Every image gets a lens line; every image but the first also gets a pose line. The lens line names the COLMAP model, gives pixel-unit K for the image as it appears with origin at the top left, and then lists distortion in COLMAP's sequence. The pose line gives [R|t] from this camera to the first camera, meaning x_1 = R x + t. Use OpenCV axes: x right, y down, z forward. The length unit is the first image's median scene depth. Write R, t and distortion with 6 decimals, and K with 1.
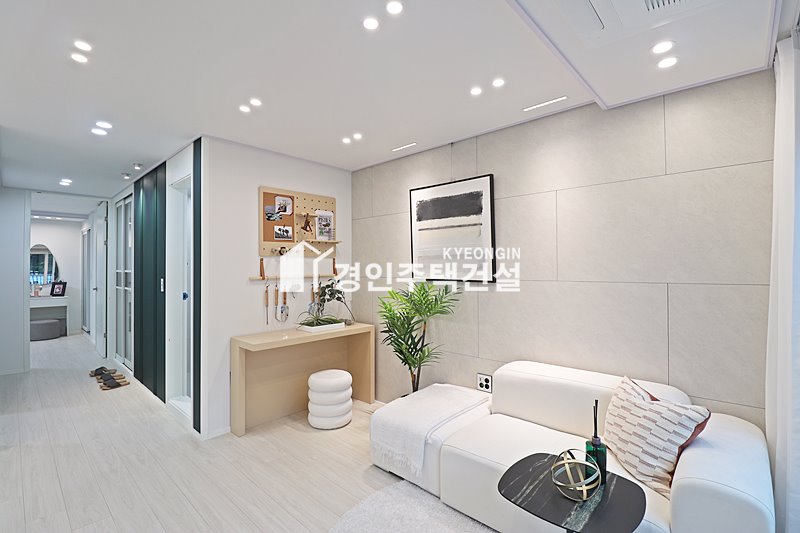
lens RADIAL K [[367.0, 0, 402.6], [0, 367.0, 264.0], [0, 0, 1]] dist [-0.002046, -0.012138]
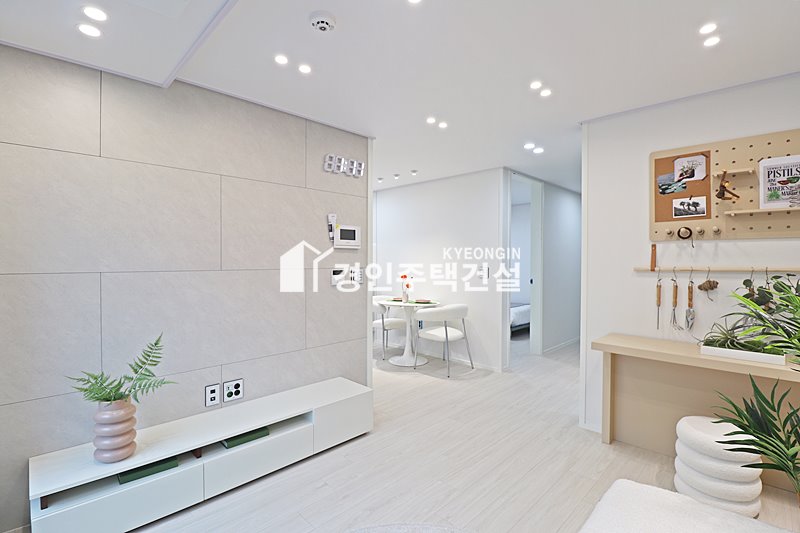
lens RADIAL K [[374.9, 0, 398.3], [0, 374.9, 265.2], [0, 0, 1]] dist [-0.002543, -0.016927]
pose [[-0.032558, 0.026043, -0.999130, 0.424813], [0.020245, 0.999473, 0.025393, -0.002095], [0.999265, -0.019400, -0.033068, 0.461088]]
